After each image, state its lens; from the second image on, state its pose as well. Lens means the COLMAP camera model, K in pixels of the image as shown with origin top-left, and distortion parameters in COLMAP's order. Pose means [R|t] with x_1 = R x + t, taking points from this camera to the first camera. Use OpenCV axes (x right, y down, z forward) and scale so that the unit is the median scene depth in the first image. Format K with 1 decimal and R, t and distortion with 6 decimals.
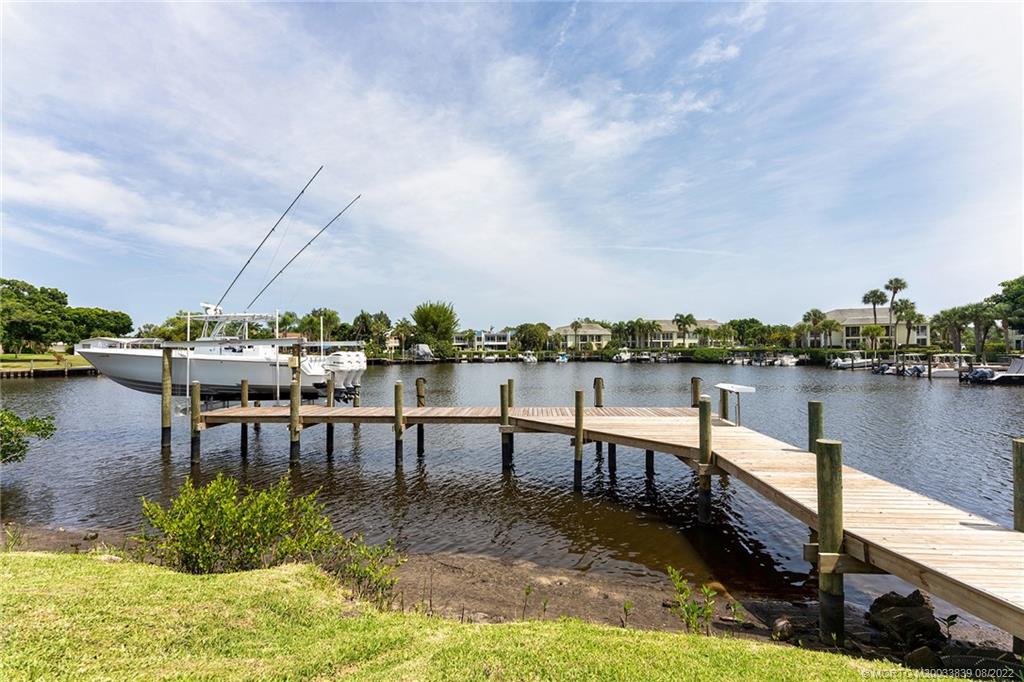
lens RADIAL K [[421.5, 0, 512.0], [0, 421.5, 341.0], [0, 0, 1]] dist [-0.000816, -0.000102]
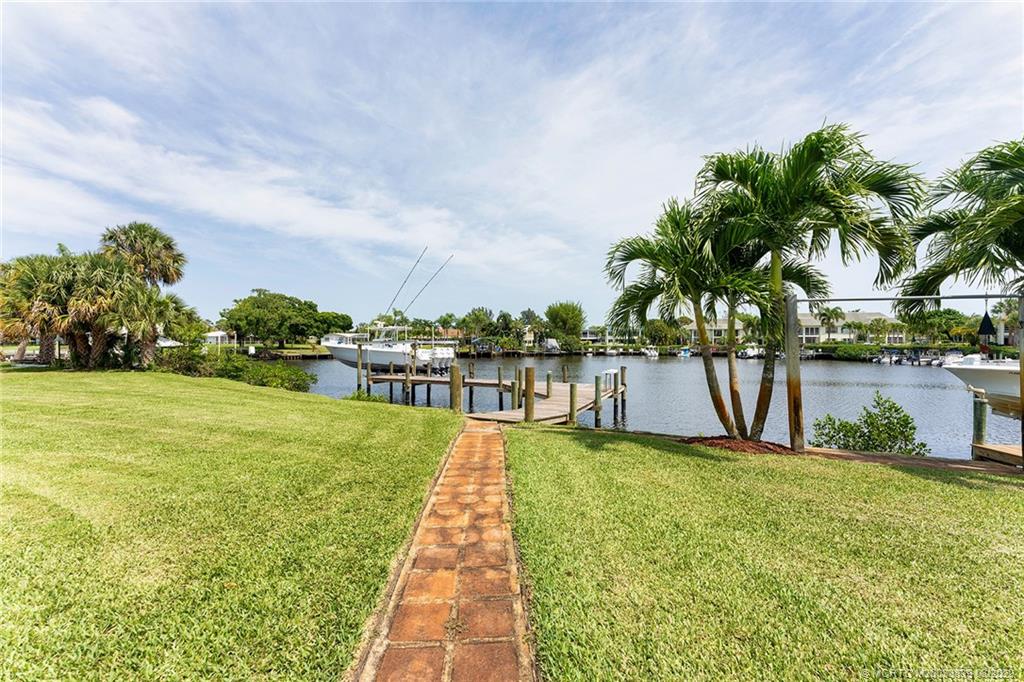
lens RADIAL K [[421.5, 0, 512.0], [0, 421.5, 341.0], [0, 0, 1]] dist [-0.000816, -0.000102]
pose [[0.929774, 0.006664, -0.368069, 0.114065], [-0.000121, 0.999842, 0.017796, -0.007033], [0.368130, -0.016502, 0.929628, -0.114217]]
